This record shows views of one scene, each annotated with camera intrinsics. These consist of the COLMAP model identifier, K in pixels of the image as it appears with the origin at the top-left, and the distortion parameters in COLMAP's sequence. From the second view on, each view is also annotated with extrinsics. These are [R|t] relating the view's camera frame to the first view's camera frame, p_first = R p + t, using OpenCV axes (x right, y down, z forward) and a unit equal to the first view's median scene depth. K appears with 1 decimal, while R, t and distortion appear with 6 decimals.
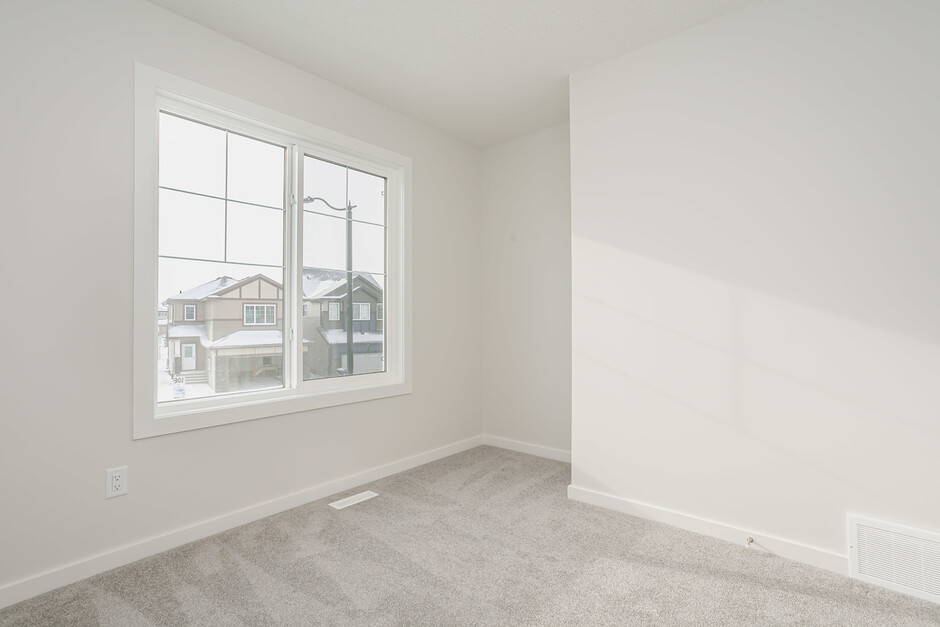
lens RADIAL K [[453.7, 0, 469.4], [0, 453.7, 312.8], [0, 0, 1]] dist [0.001326, 0.000860]
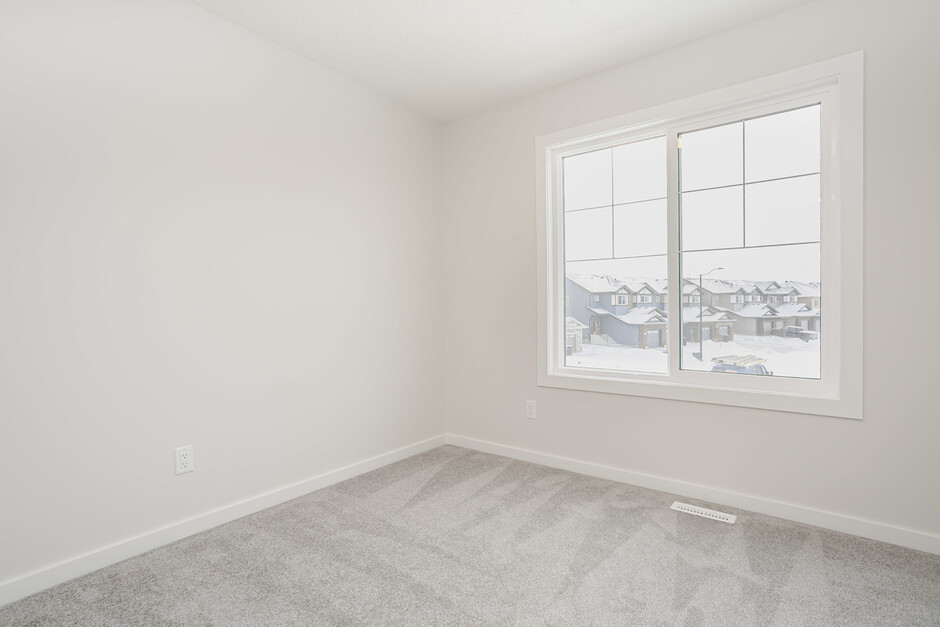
lens RADIAL K [[453.7, 0, 469.4], [0, 453.7, 312.8], [0, 0, 1]] dist [0.001326, 0.000860]
pose [[0.082389, 0.009329, -0.996557, 0.601526], [0.015660, 0.999821, 0.010654, 0.012969], [0.996477, -0.016484, 0.082228, 0.510792]]
